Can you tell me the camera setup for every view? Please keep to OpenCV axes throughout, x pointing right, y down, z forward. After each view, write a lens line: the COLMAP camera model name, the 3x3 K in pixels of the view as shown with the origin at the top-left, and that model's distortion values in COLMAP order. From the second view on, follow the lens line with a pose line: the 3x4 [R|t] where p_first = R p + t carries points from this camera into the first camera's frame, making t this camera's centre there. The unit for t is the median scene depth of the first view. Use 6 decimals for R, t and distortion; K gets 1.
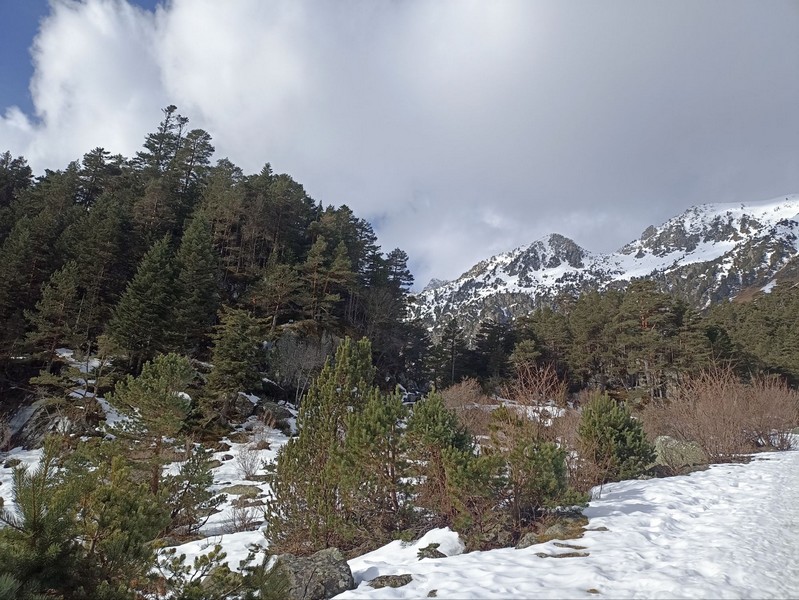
lens RADIAL K [[585.0, 0, 398.5], [0, 585.0, 297.7], [0, 0, 1]] dist [0.039474, -0.039676]
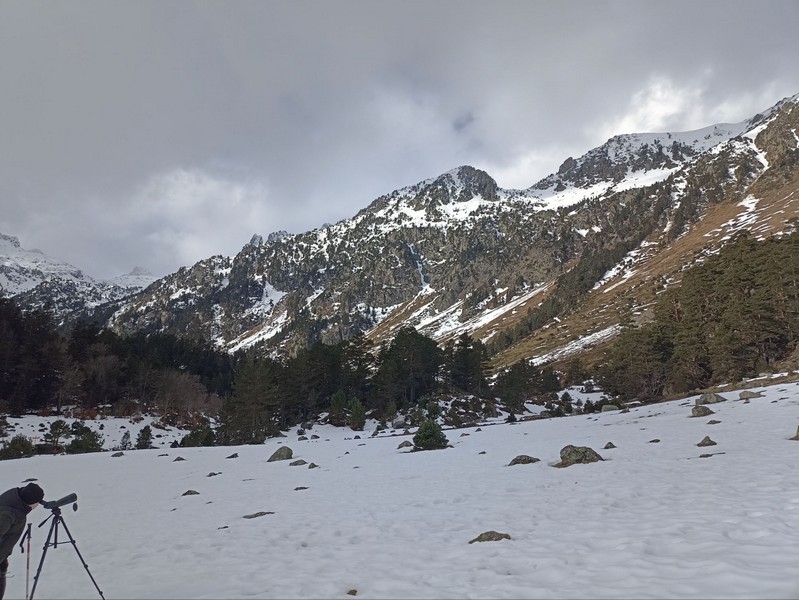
lens RADIAL K [[602.5, 0, 389.8], [0, 602.5, 297.3], [0, 0, 1]] dist [0.052111, -0.052436]
pose [[0.986530, -0.005446, 0.163488, 0.007946], [-0.006169, 0.997496, 0.070455, 0.025105], [-0.163462, -0.070515, 0.984026, 0.120096]]
